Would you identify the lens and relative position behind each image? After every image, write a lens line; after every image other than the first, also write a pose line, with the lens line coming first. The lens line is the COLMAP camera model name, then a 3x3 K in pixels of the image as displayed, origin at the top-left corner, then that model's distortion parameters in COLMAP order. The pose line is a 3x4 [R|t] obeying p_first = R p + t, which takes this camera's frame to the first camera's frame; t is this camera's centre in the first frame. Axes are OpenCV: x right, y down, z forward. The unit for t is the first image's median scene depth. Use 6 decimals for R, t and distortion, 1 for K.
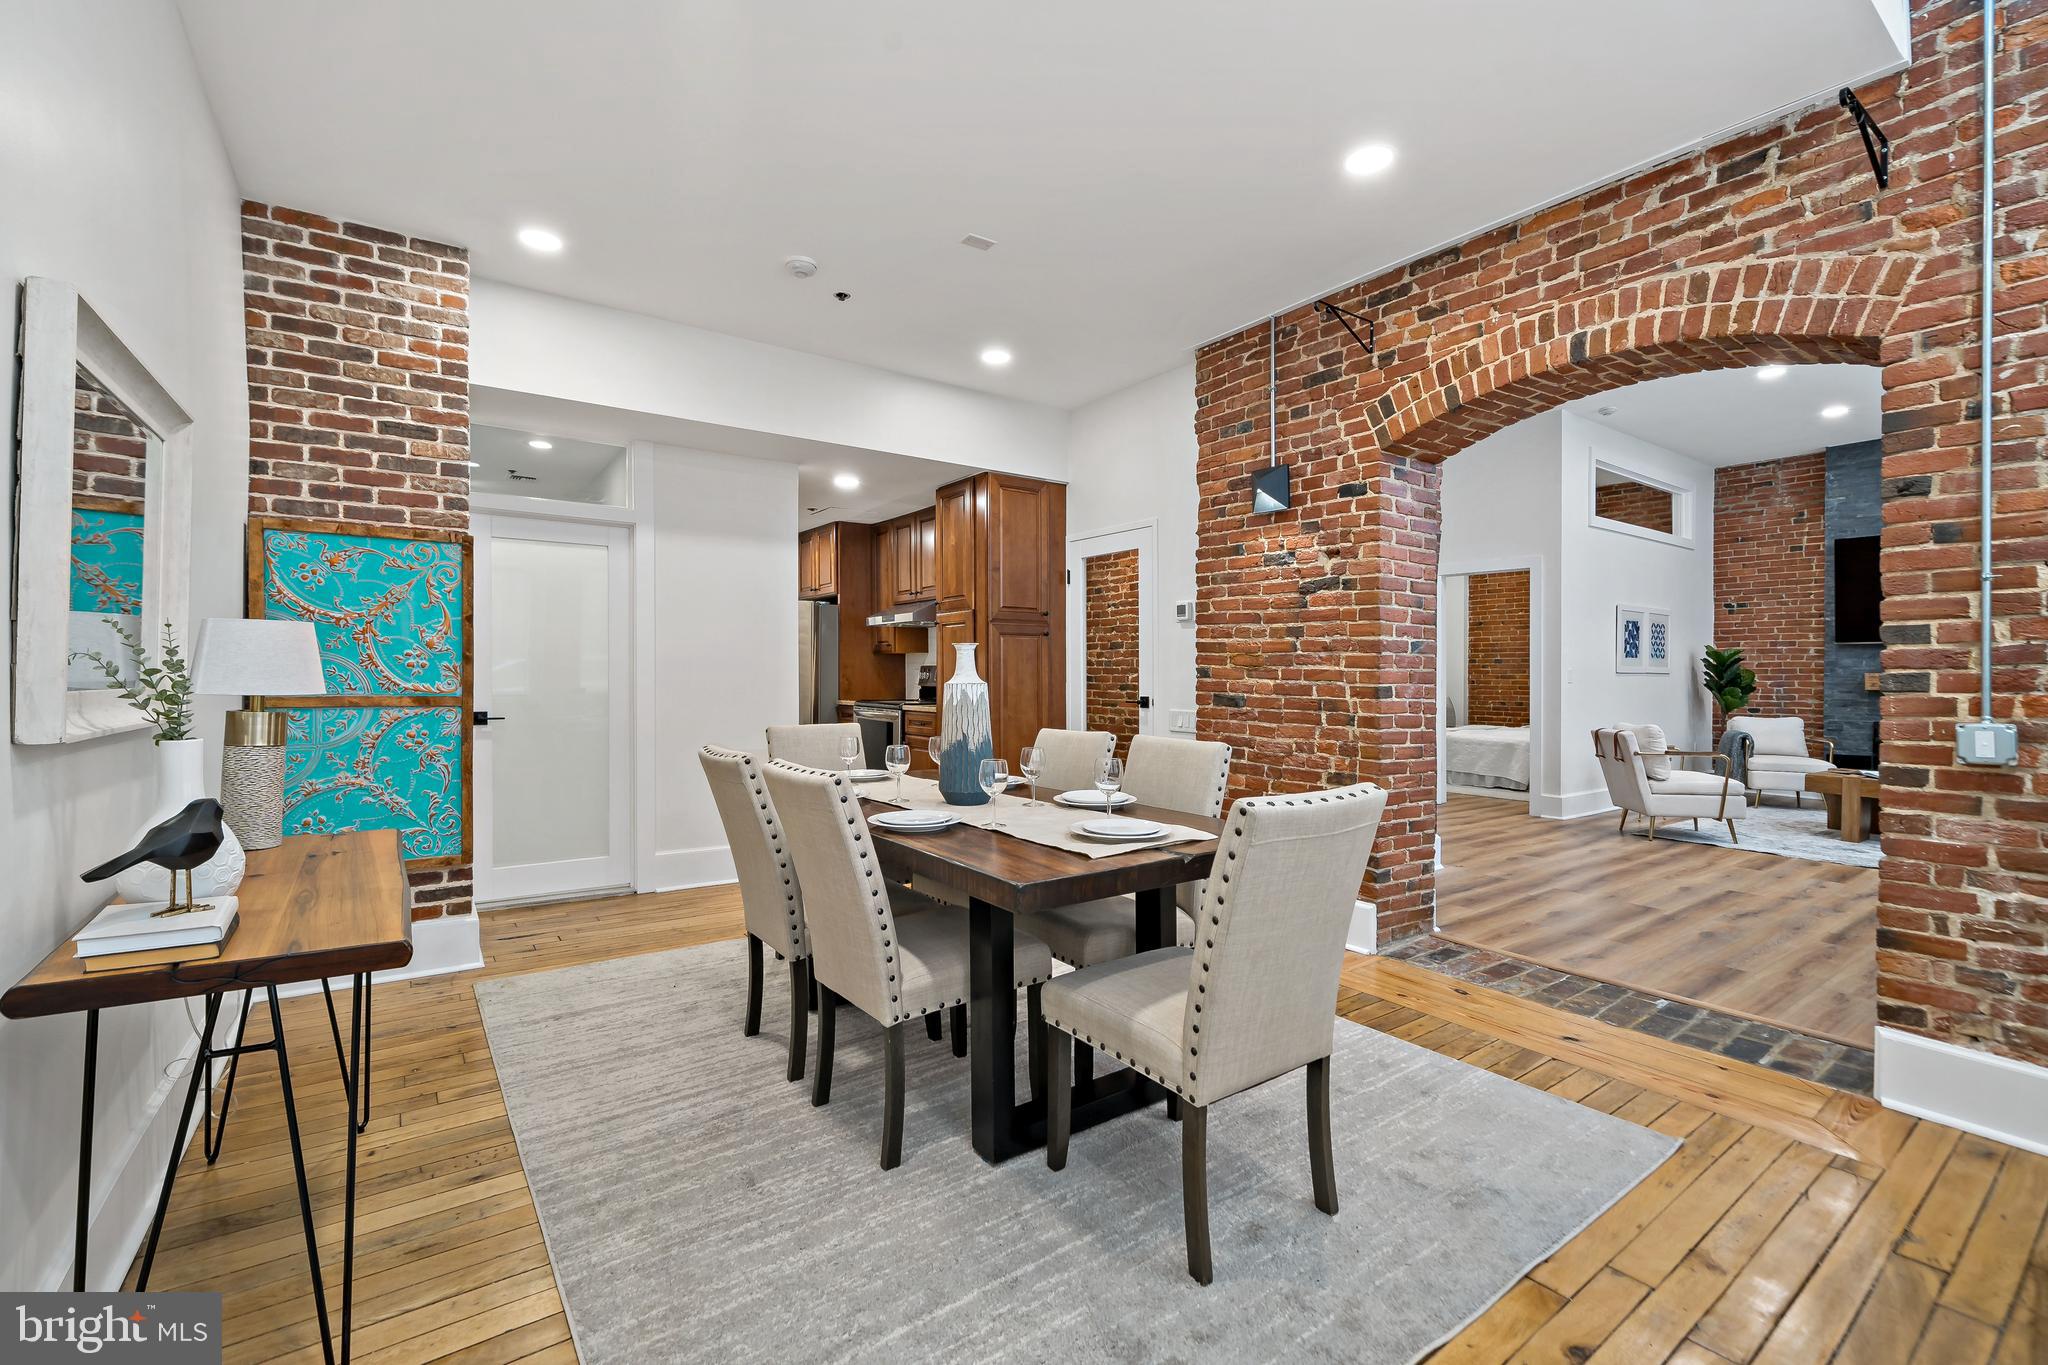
lens RADIAL K [[895.7, 0, 1025.3], [0, 895.7, 668.9], [0, 0, 1]] dist [0.004696, 0.000614]
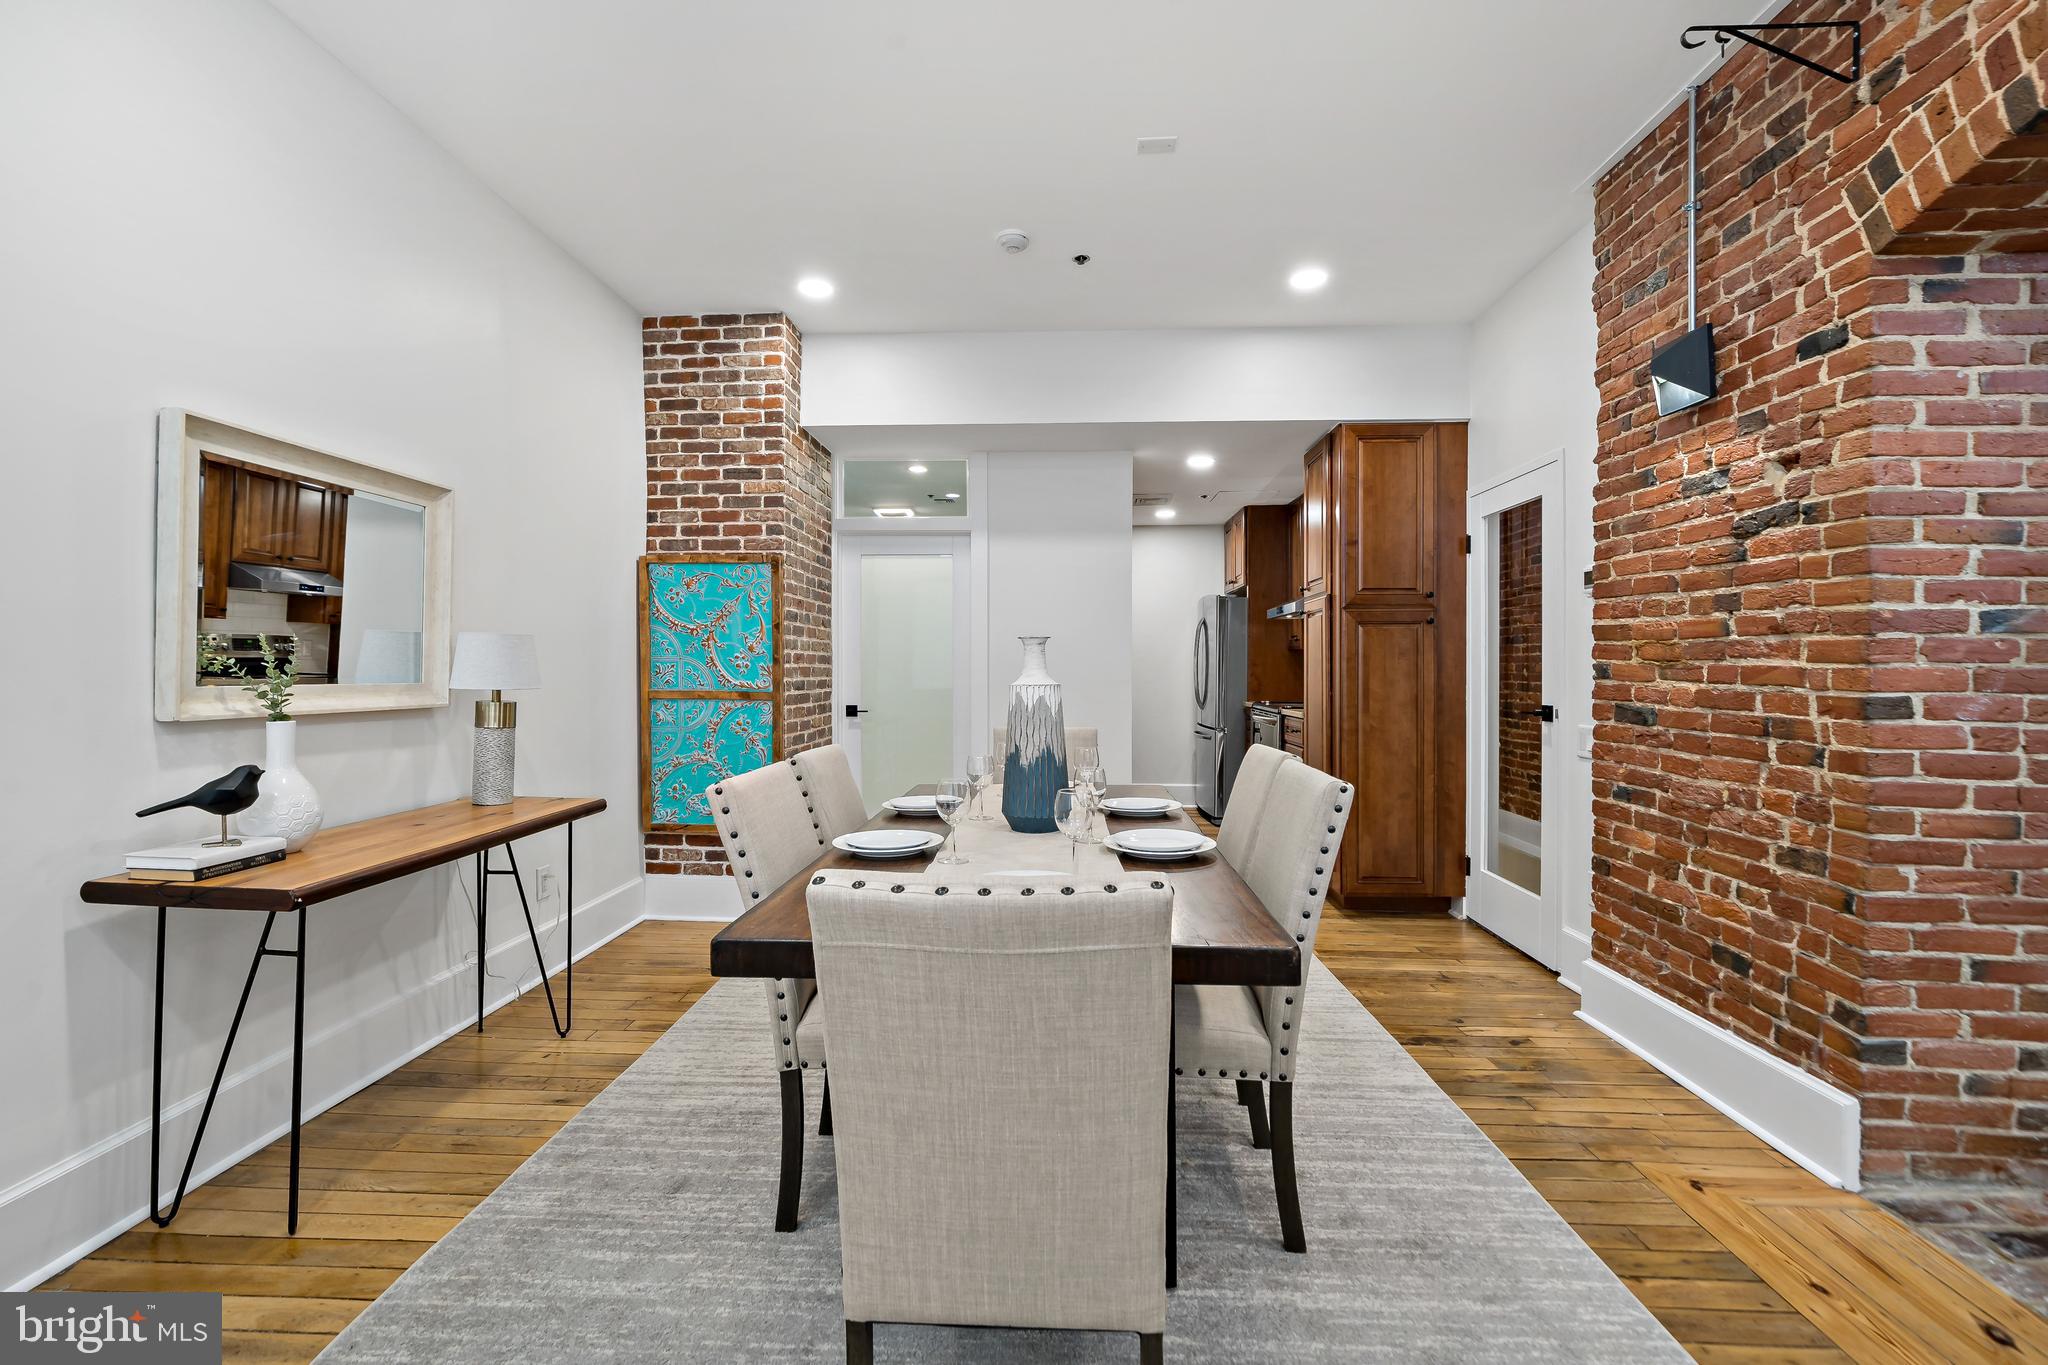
lens RADIAL K [[895.7, 0, 1007.2], [0, 895.7, 670.2], [0, 0, 1]] dist [0.004696, 0.000614]
pose [[0.778690, -0.001374, -0.627408, 0.353176], [0.003844, 0.999989, 0.002581, 0.000162], [0.627397, -0.004422, 0.778687, 0.272603]]
